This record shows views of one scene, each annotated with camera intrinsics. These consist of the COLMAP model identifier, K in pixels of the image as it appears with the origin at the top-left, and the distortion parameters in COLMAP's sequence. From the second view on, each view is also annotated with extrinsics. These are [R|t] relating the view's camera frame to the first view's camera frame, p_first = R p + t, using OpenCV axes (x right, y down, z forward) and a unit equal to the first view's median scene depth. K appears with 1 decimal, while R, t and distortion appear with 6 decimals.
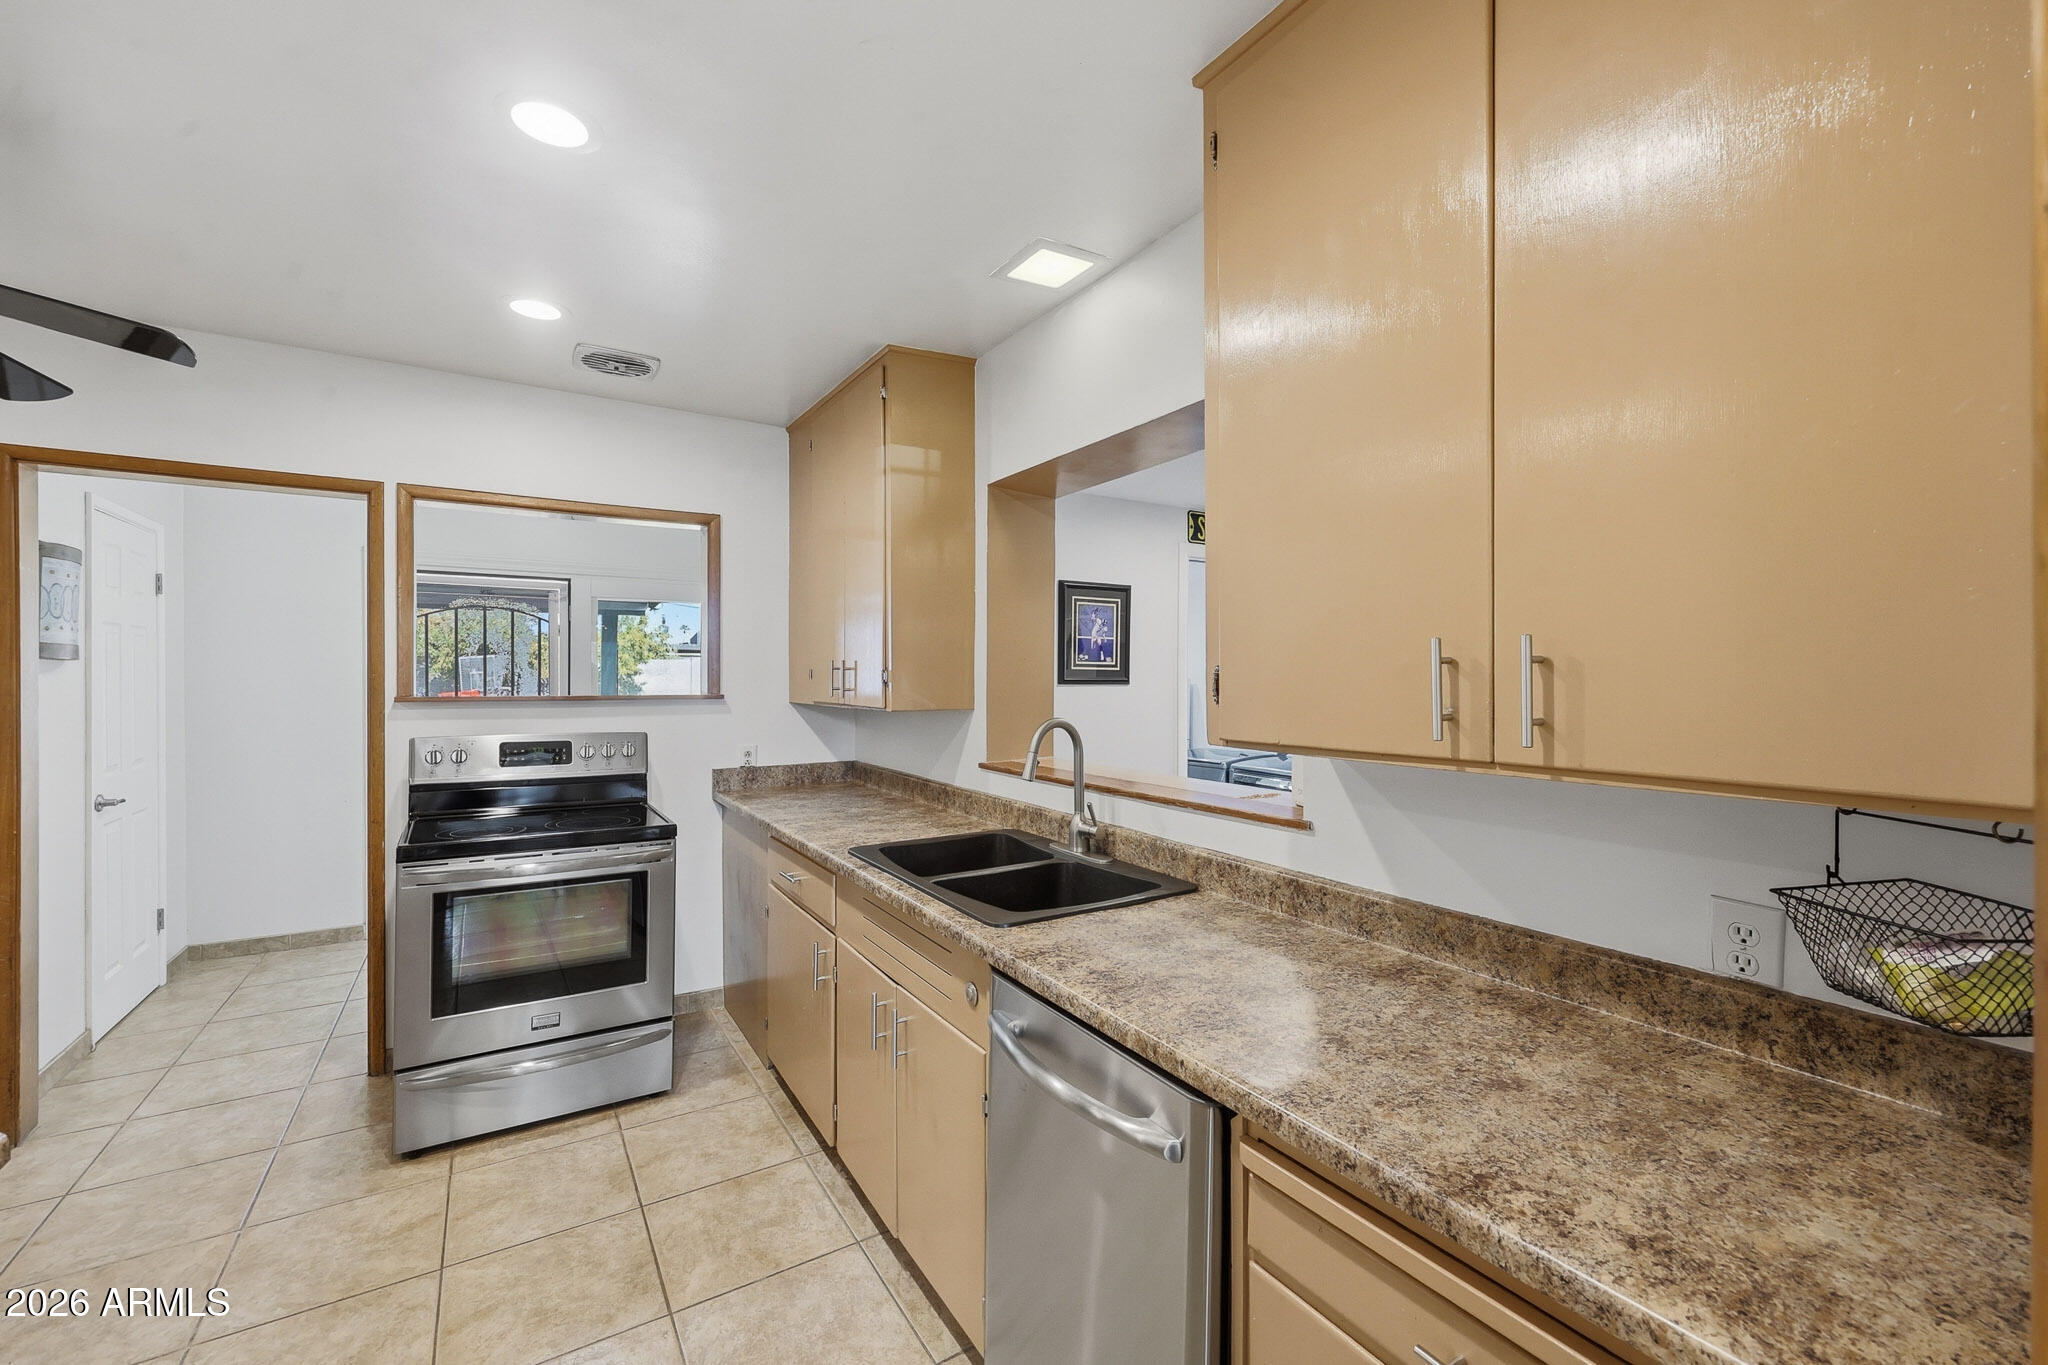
lens RADIAL K [[812.9, 0, 1023.6], [0, 812.9, 674.1], [0, 0, 1]] dist [0.012927, -0.000195]
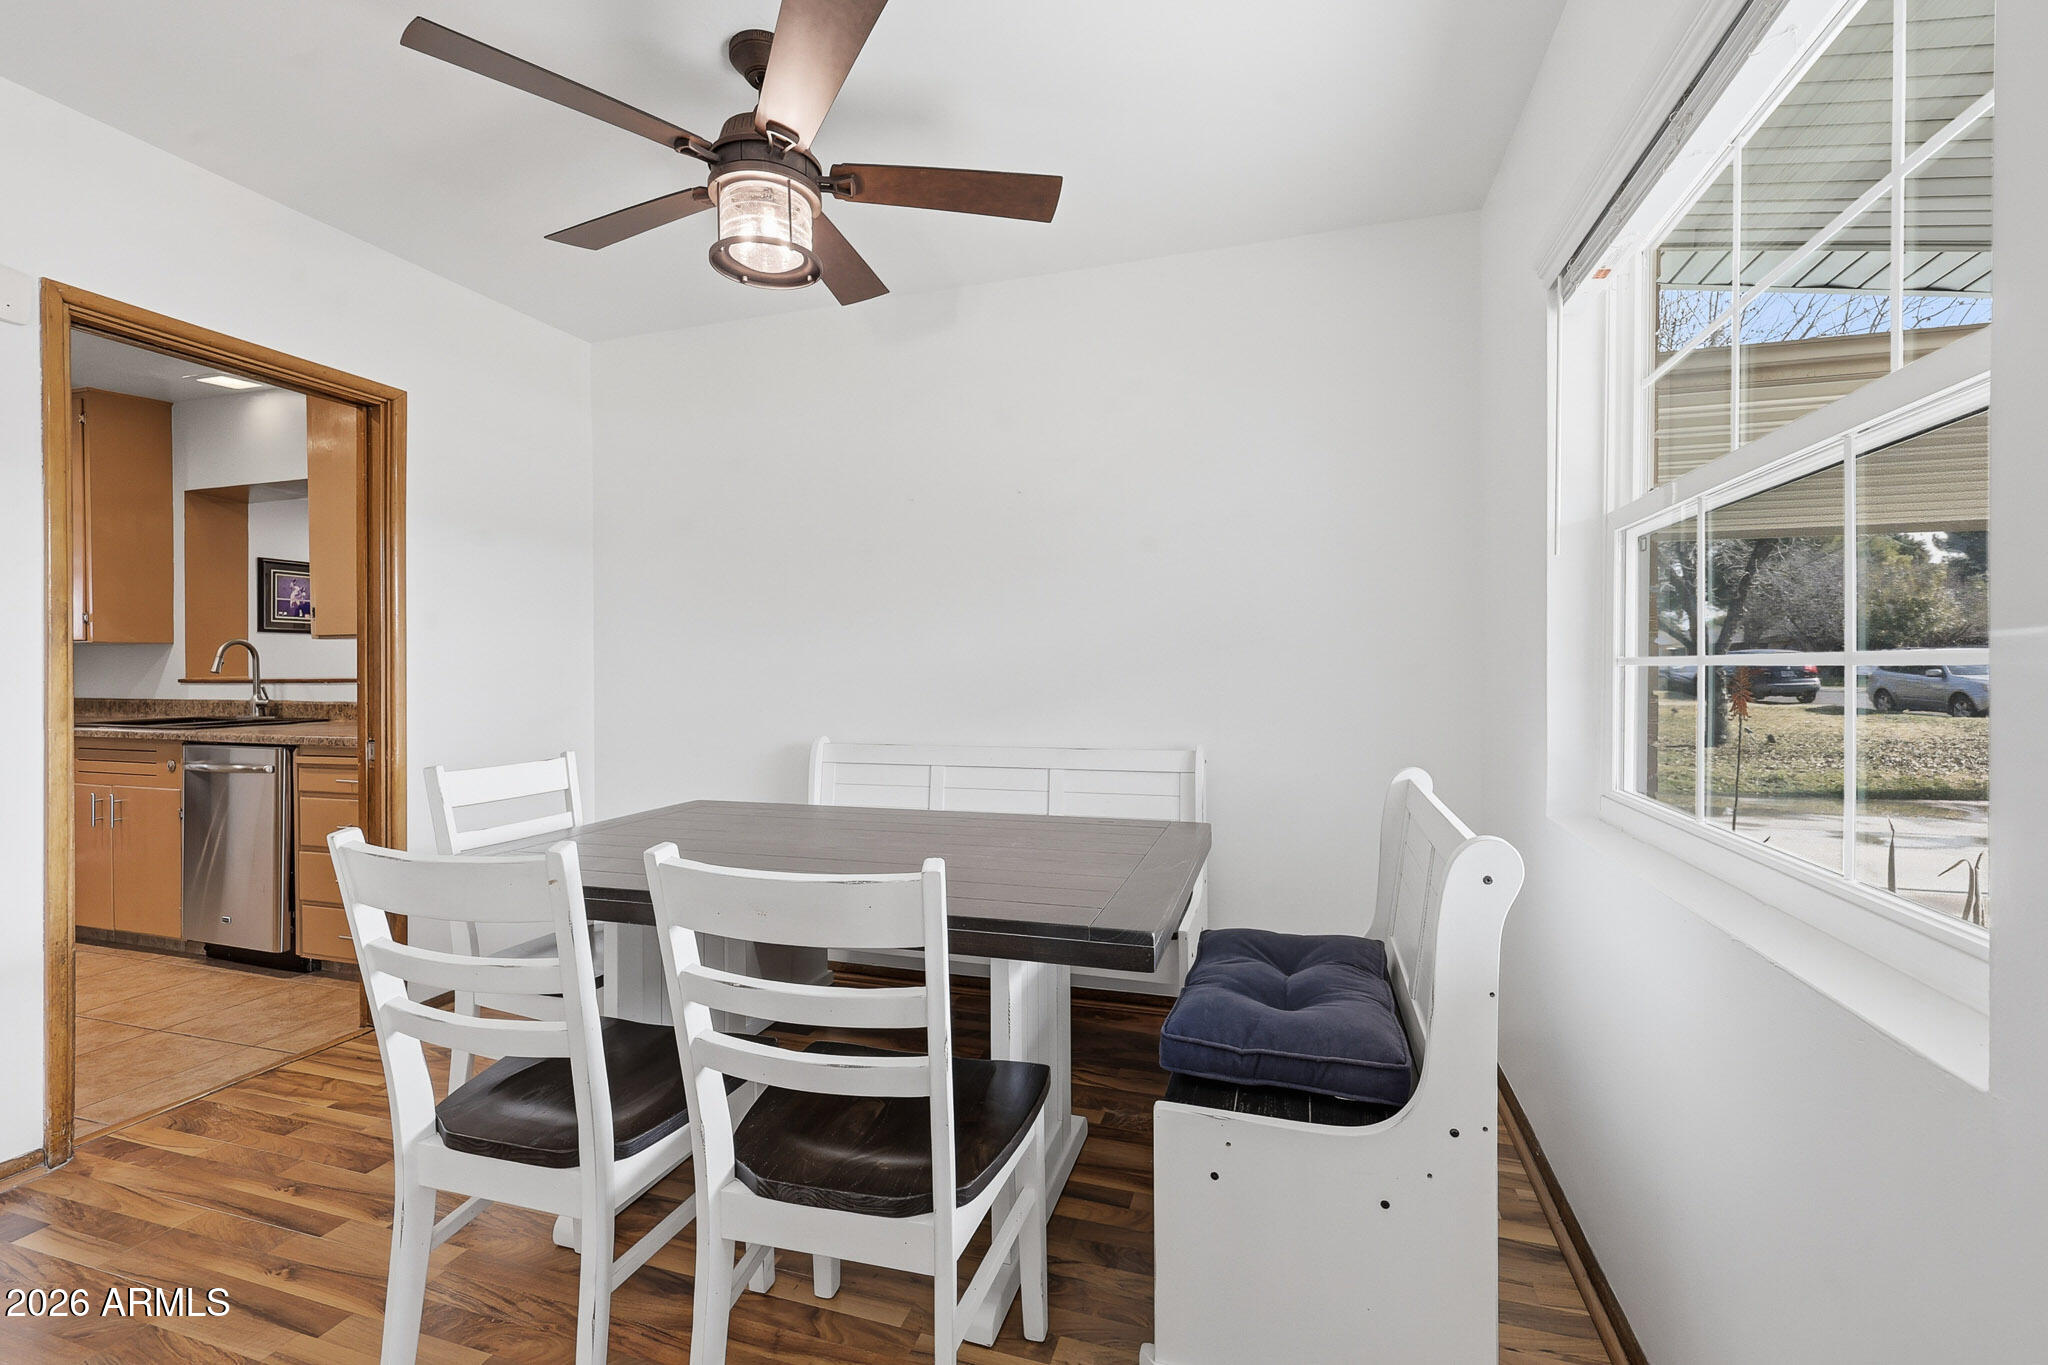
lens RADIAL K [[864.6, 0, 1032.7], [0, 864.6, 664.6], [0, 0, 1]] dist [0.003065, 0.000466]
pose [[0.753019, -0.005818, 0.657973, 0.079072], [0.005192, 0.999982, 0.002901, 0.087645], [-0.657978, 0.001232, 0.753036, -1.238162]]
